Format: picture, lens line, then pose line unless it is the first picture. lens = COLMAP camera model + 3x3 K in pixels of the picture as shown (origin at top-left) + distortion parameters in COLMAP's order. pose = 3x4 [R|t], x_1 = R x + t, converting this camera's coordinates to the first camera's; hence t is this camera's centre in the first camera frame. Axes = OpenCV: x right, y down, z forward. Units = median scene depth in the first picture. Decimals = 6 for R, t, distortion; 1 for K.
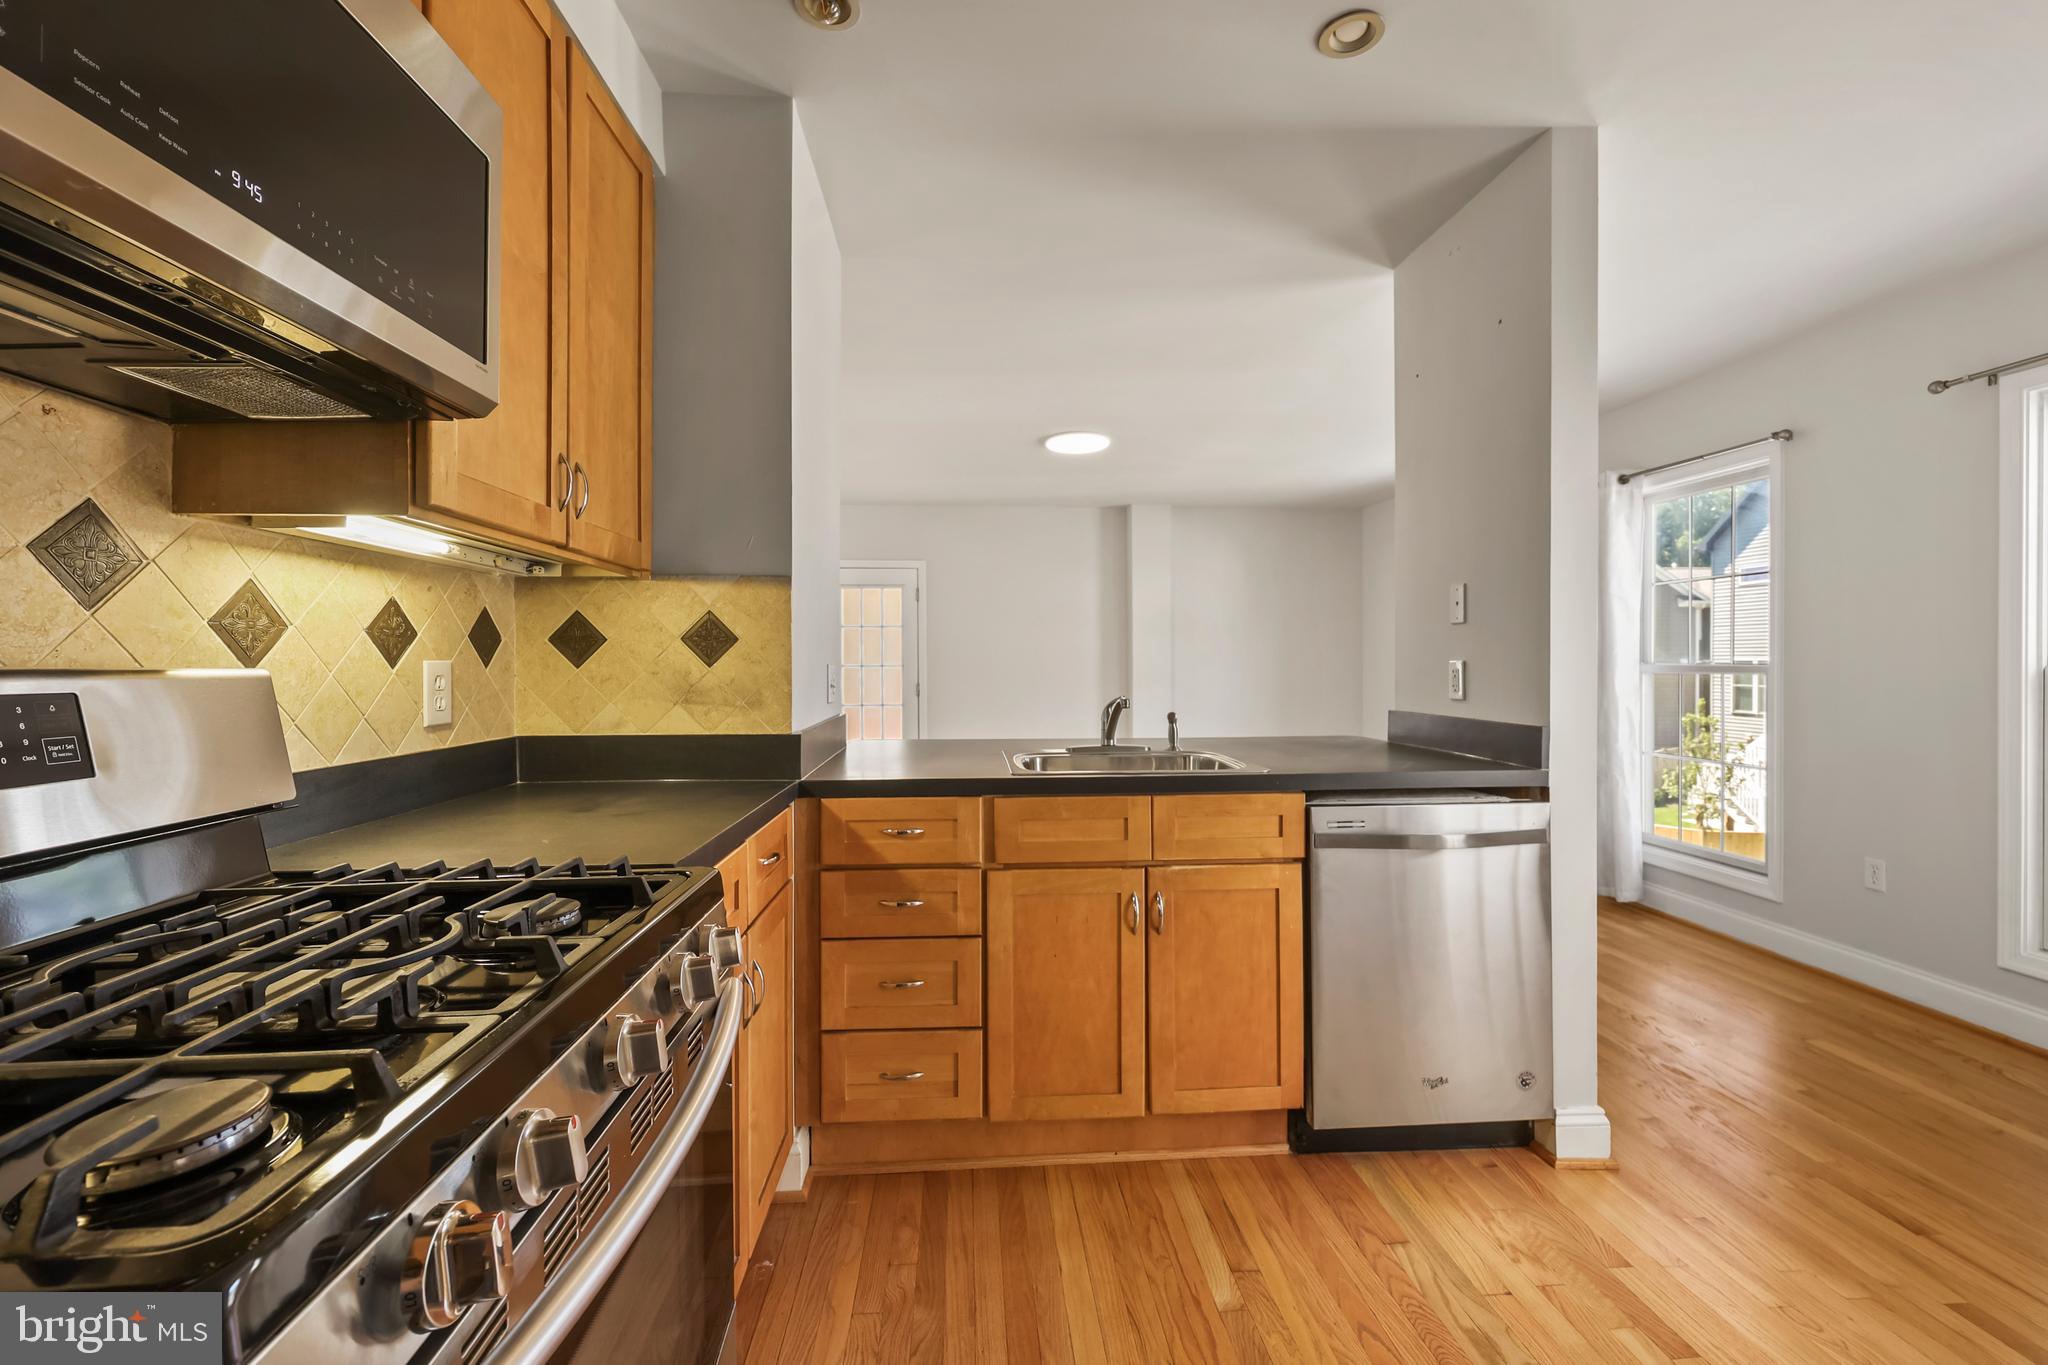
lens RADIAL K [[839.7, 0, 1024.2], [0, 839.7, 661.5], [0, 0, 1]] dist [-0.000485, 0.000010]
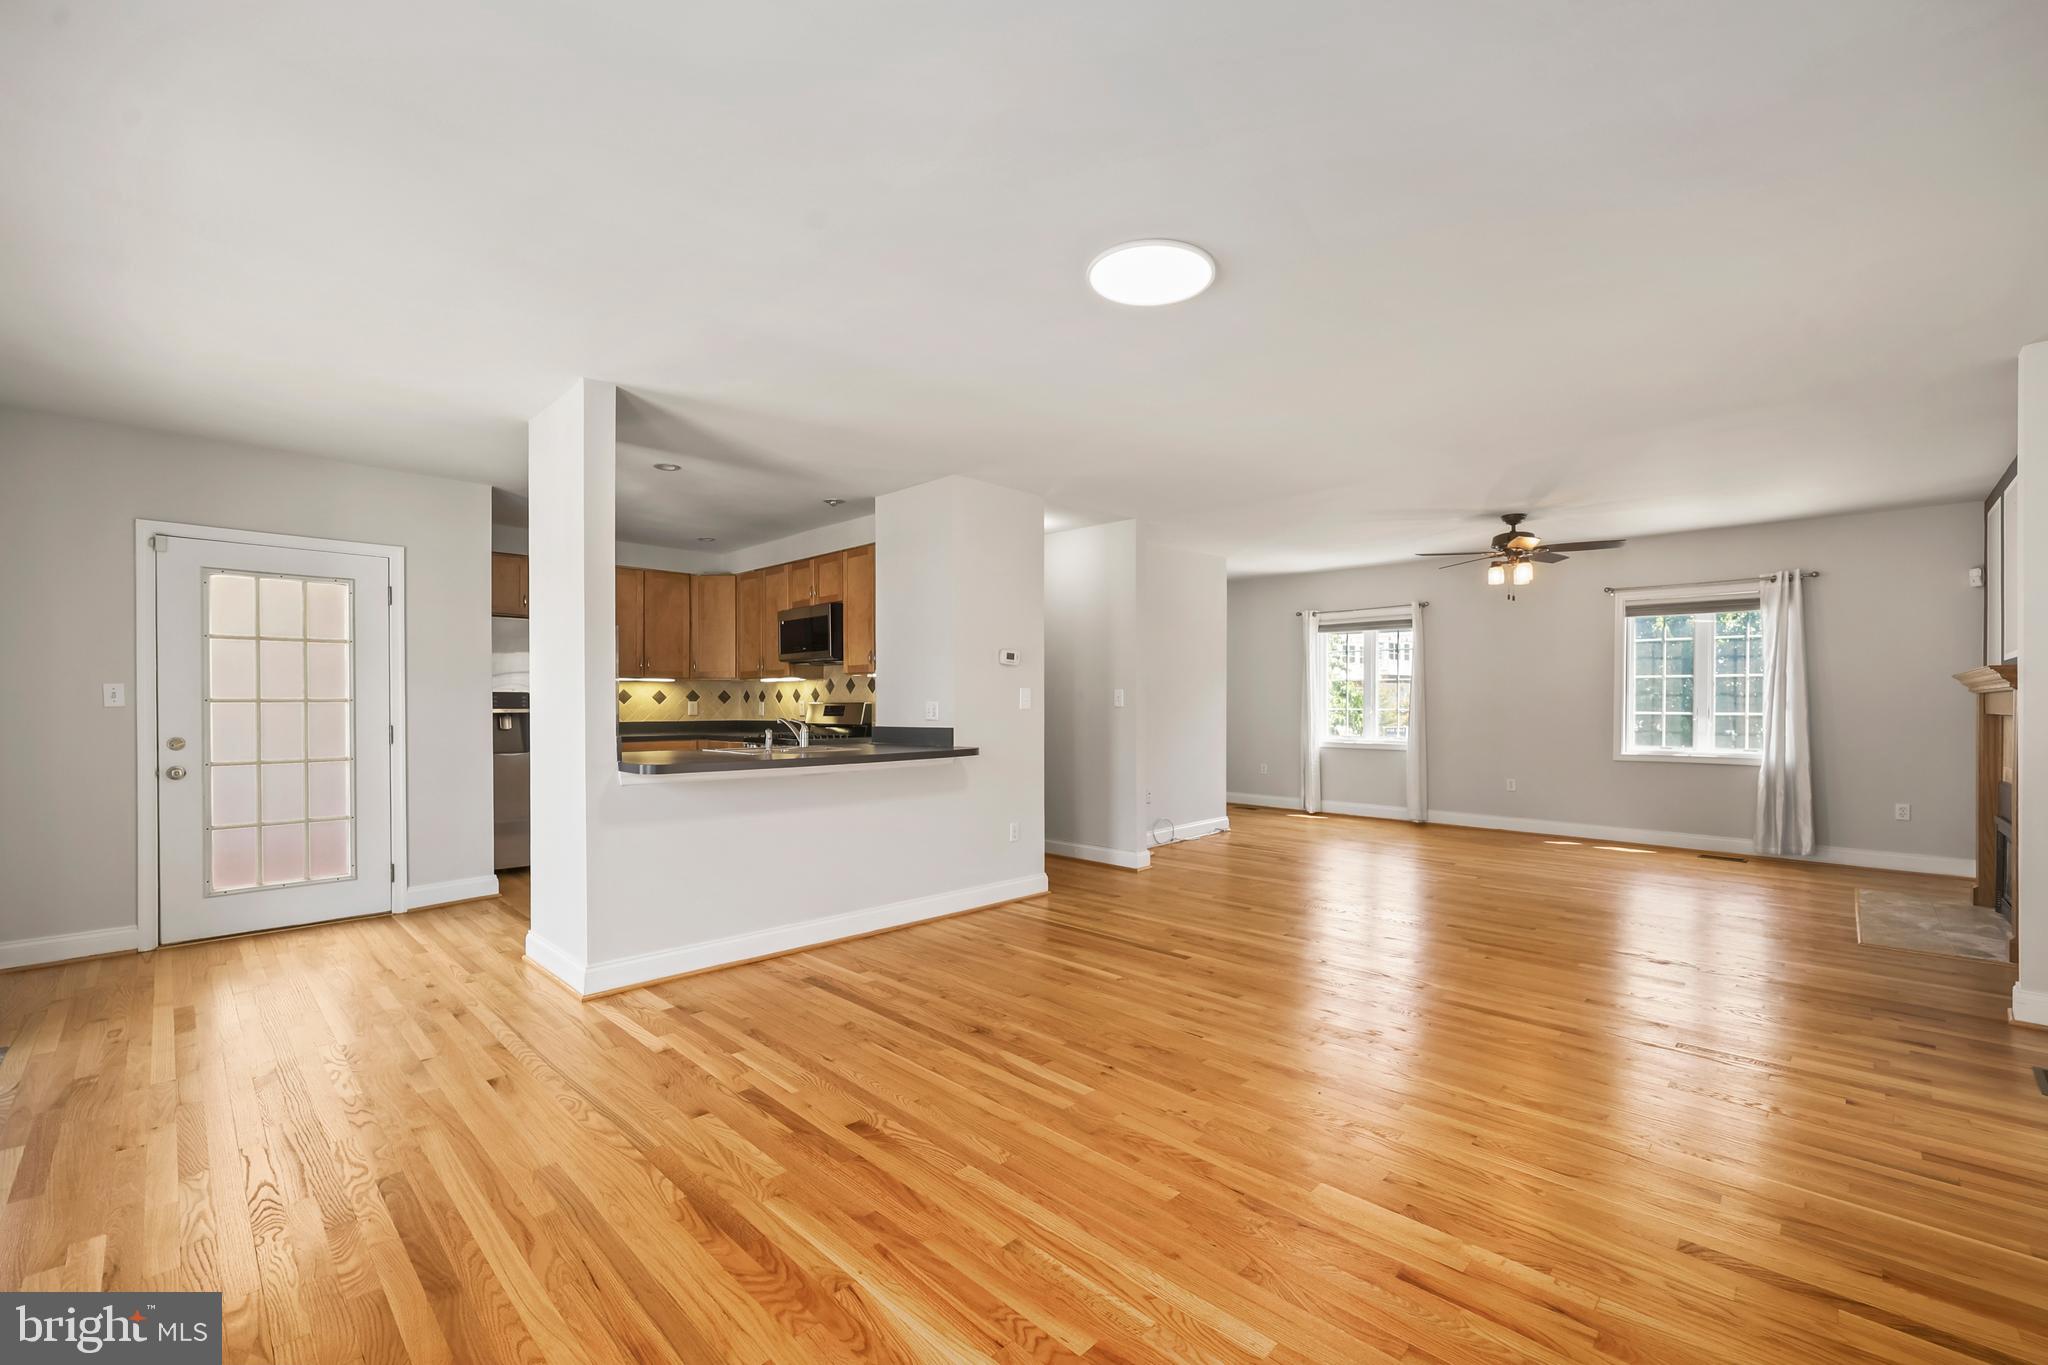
lens RADIAL K [[829.8, 0, 1019.0], [0, 829.8, 709.8], [0, 0, 1]] dist [-0.000650, 0.000236]
pose [[-0.757398, 0.007000, -0.652916, 0.721748], [0.003354, 0.999971, 0.006830, 0.009329], [0.652945, 0.002984, -0.757399, 2.074222]]
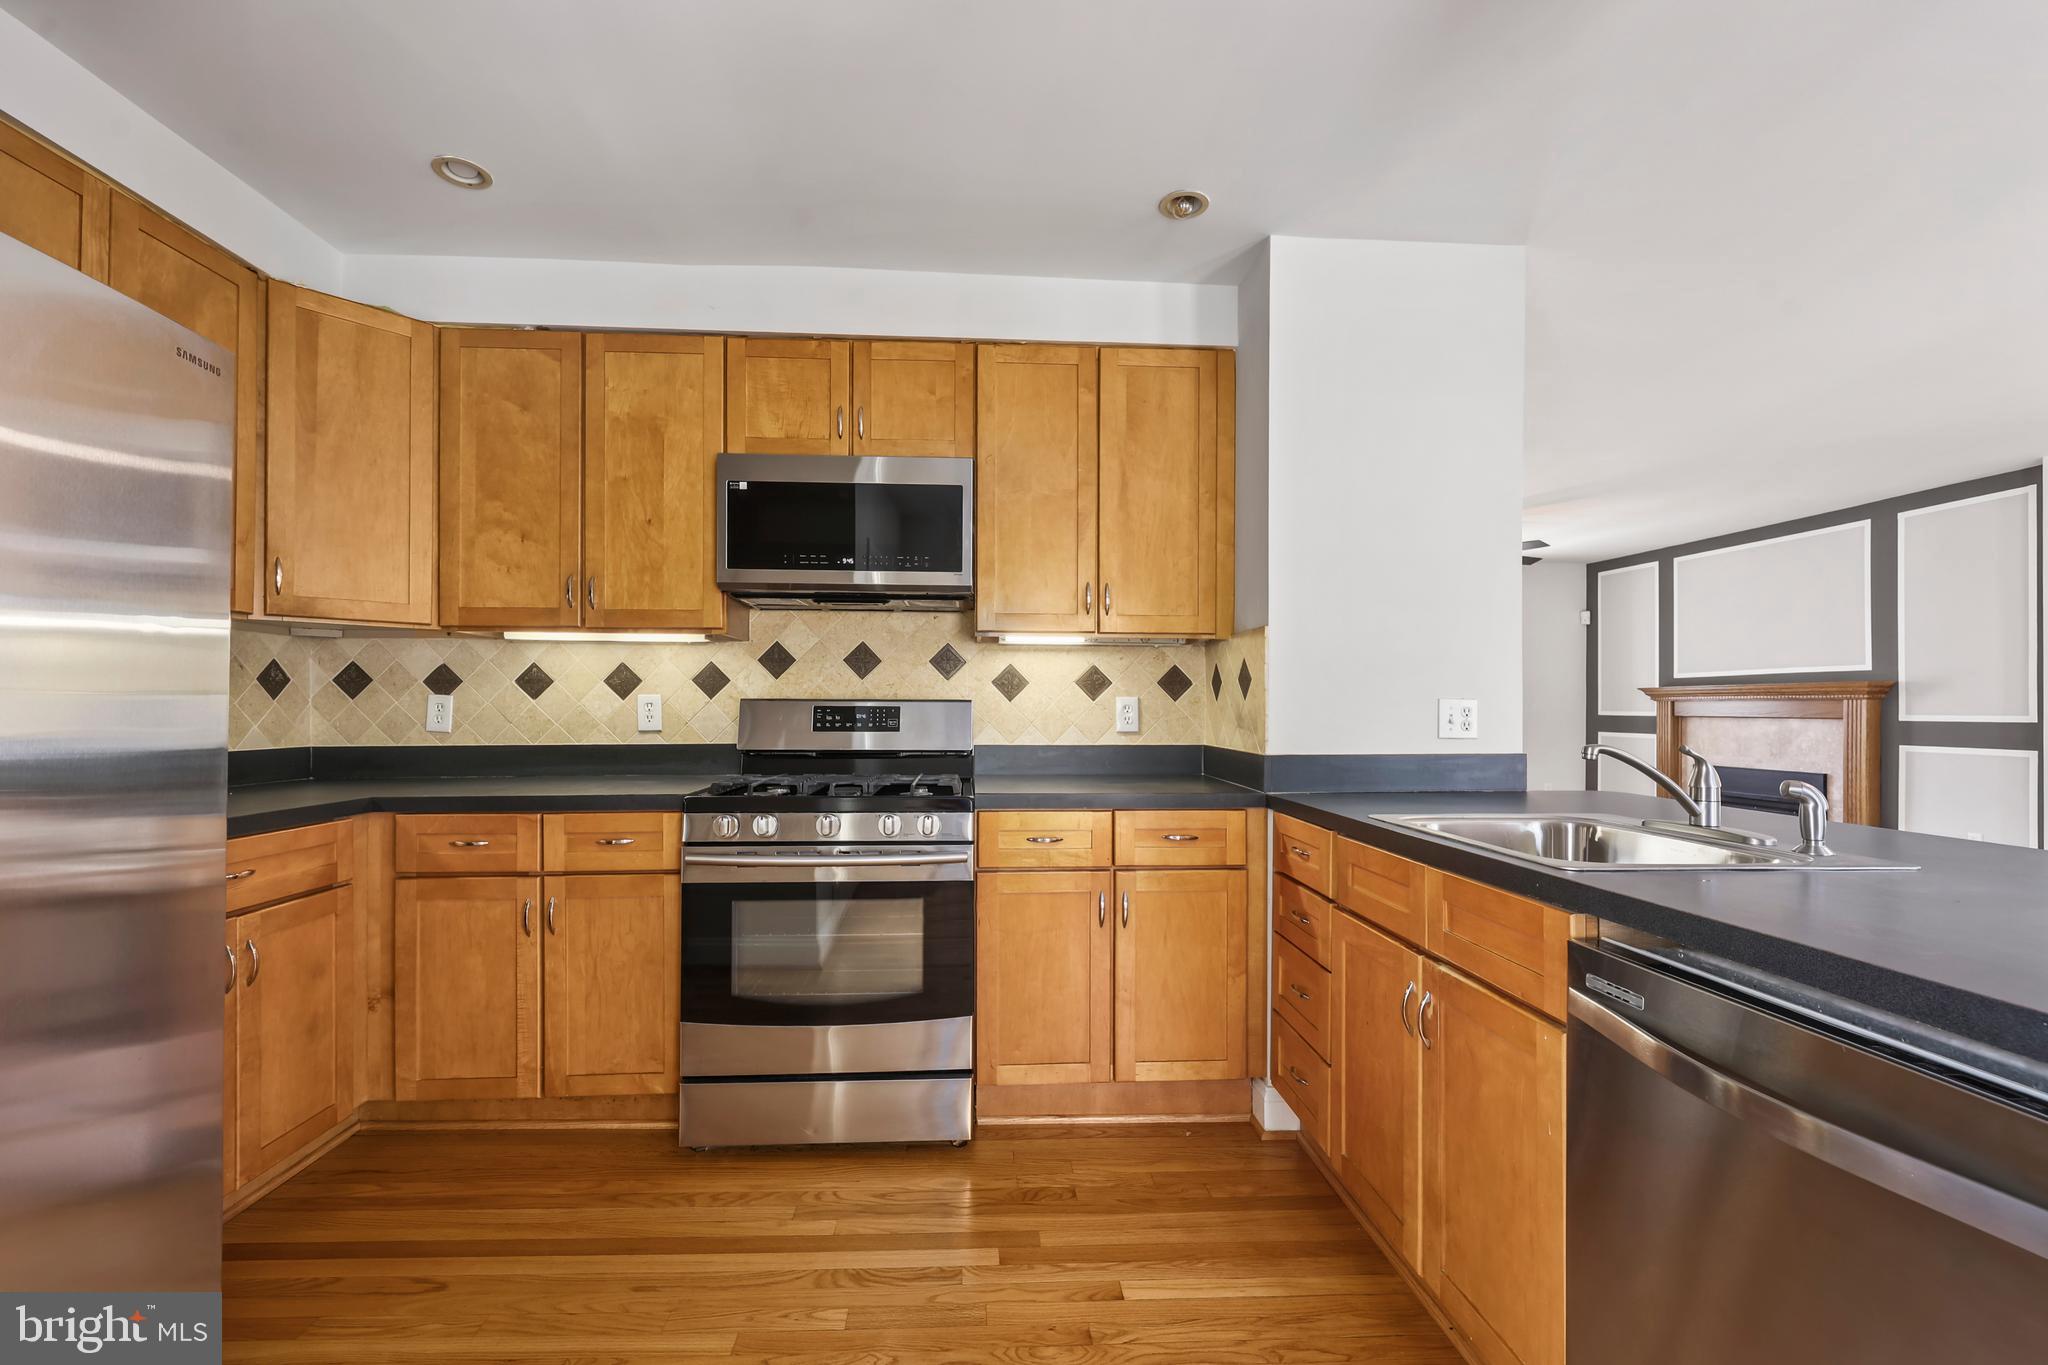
lens RADIAL K [[843.0, 0, 1011.1], [0, 843.0, 699.6], [0, 0, 1]] dist [0.005785, 0.000156]
pose [[-0.020349, -0.004568, -0.999782, 0.599104], [-0.002464, 0.999987, -0.004519, 0.007235], [0.999790, 0.002372, -0.020360, 0.403898]]
